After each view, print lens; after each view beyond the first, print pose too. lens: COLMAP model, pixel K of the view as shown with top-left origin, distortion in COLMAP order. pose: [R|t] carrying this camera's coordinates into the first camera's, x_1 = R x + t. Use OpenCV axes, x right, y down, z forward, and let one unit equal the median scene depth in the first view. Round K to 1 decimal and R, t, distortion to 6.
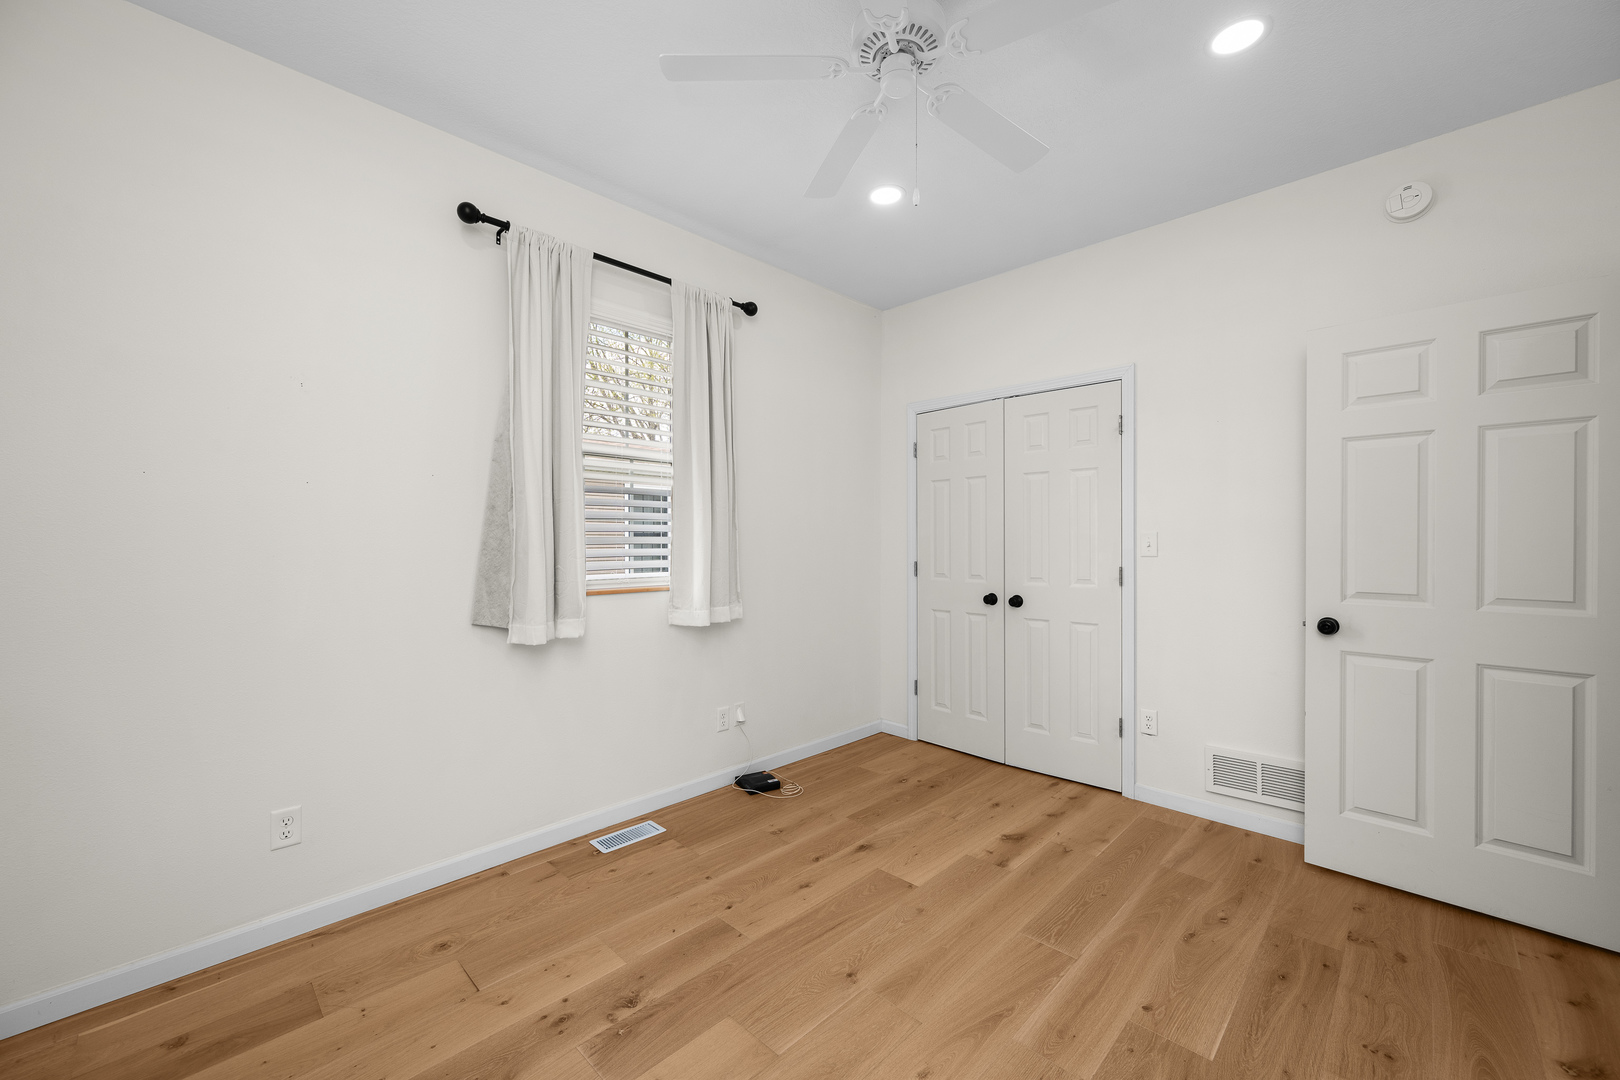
lens RADIAL K [[634.0, 0, 820.9], [0, 634.0, 543.6], [0, 0, 1]] dist [-0.000719, 0.000200]
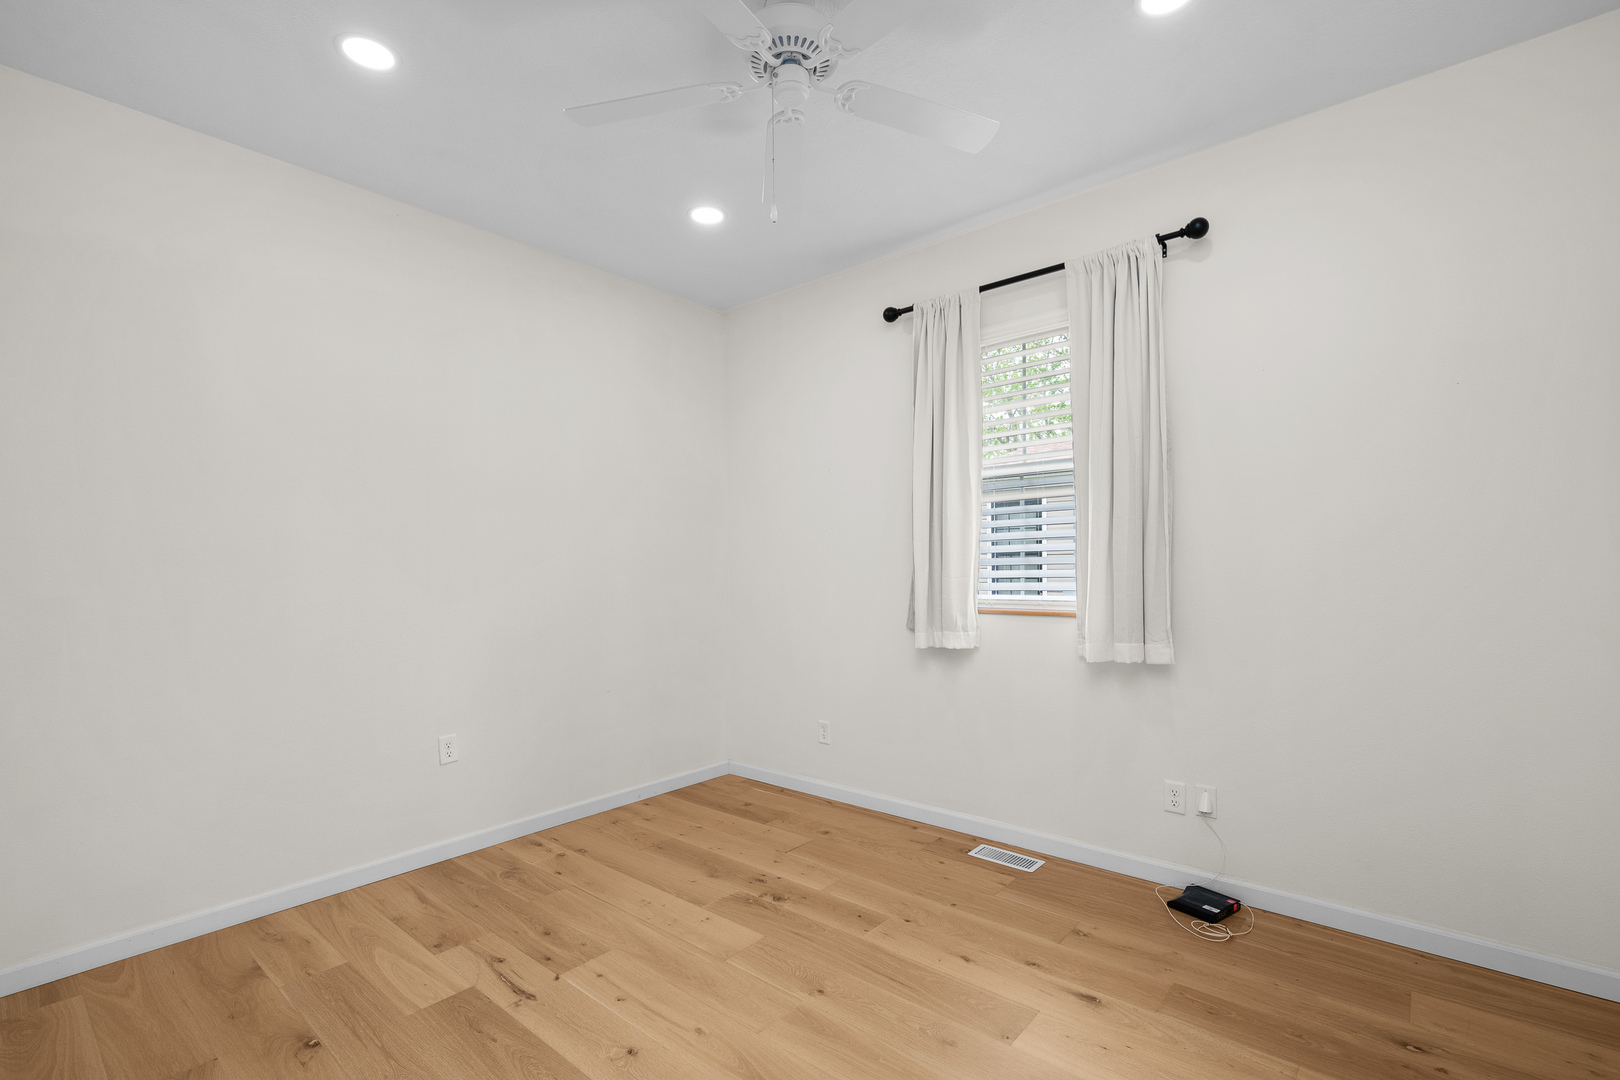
lens RADIAL K [[746.8, 0, 811.2], [0, 746.8, 574.3], [0, 0, 1]] dist [0.001465, -0.000094]
pose [[0.047879, 0.013932, -0.998756, 0.846605], [0.010483, 0.999841, 0.014450, -0.004569], [0.998798, -0.011162, 0.047726, 0.641439]]
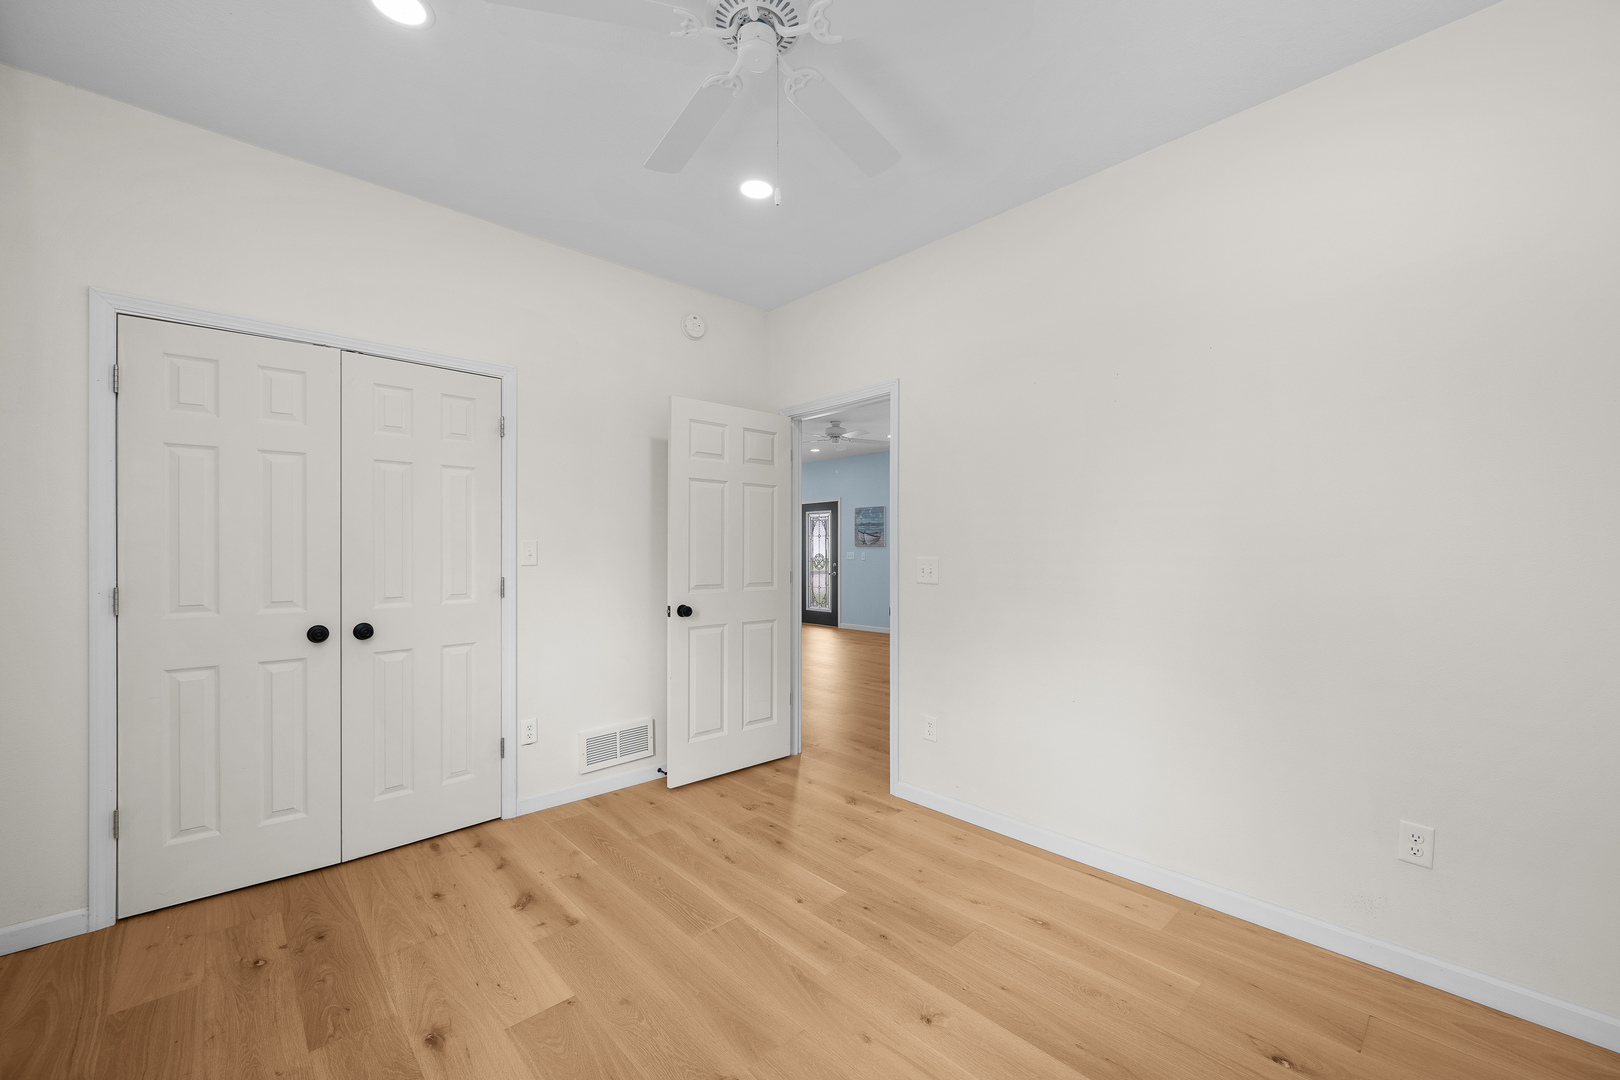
lens RADIAL K [[634.0, 0, 814.9], [0, 634.0, 546.2], [0, 0, 1]] dist [-0.000719, 0.000200]
pose [[0.054592, 0.005391, 0.998494, -0.526684], [0.001540, 0.999984, -0.005484, -0.004552], [-0.998508, 0.001837, 0.054583, 0.573541]]
